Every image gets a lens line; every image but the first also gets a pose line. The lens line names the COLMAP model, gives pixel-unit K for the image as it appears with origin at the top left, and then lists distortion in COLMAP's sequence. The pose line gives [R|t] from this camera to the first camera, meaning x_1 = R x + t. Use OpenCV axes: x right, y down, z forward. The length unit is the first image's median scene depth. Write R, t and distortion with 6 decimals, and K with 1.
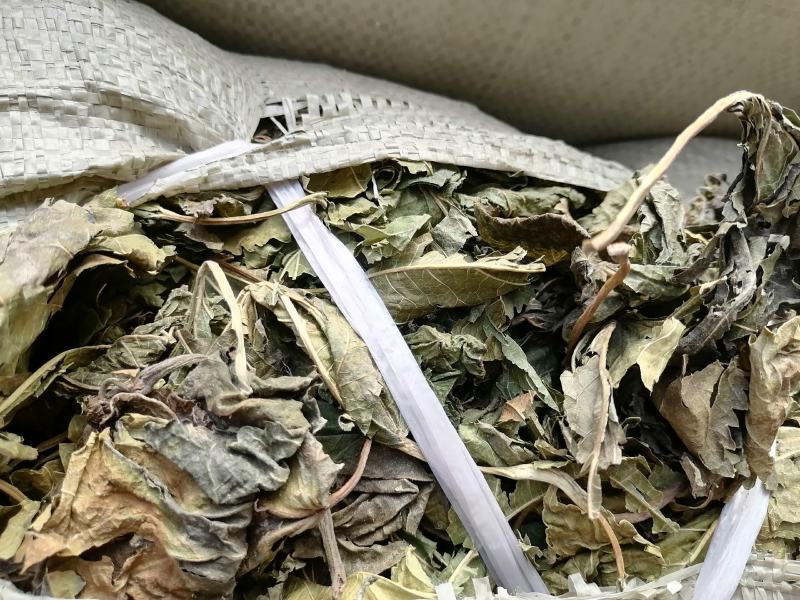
lens RADIAL K [[669.9, 0, 400.0], [0, 669.9, 300.0], [0, 0, 1]] dist [0.040998, -0.129029]
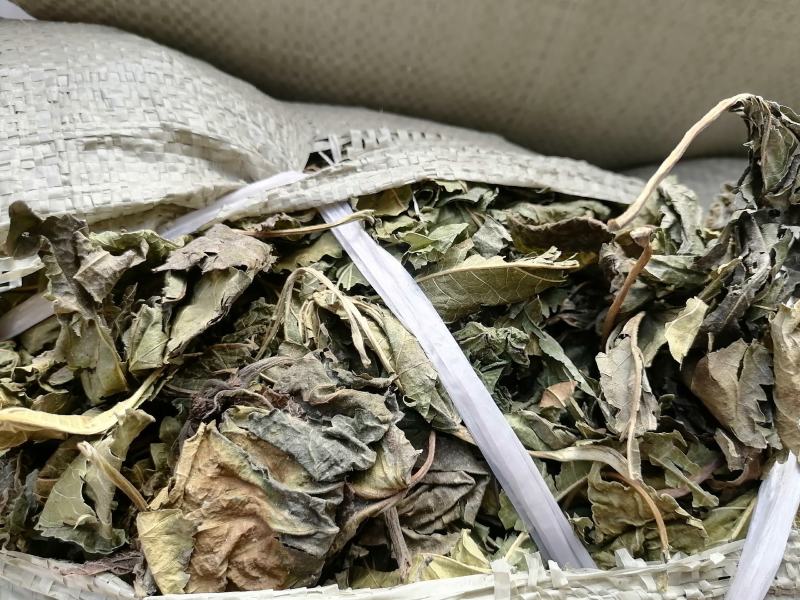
lens RADIAL K [[669.9, 0, 400.0], [0, 669.9, 300.0], [0, 0, 1]] dist [0.040998, -0.129029]
pose [[0.998044, -0.043934, -0.044482, -0.023562], [0.039914, 0.995359, -0.087559, 0.092713], [0.048122, 0.085612, 0.995166, -0.099673]]
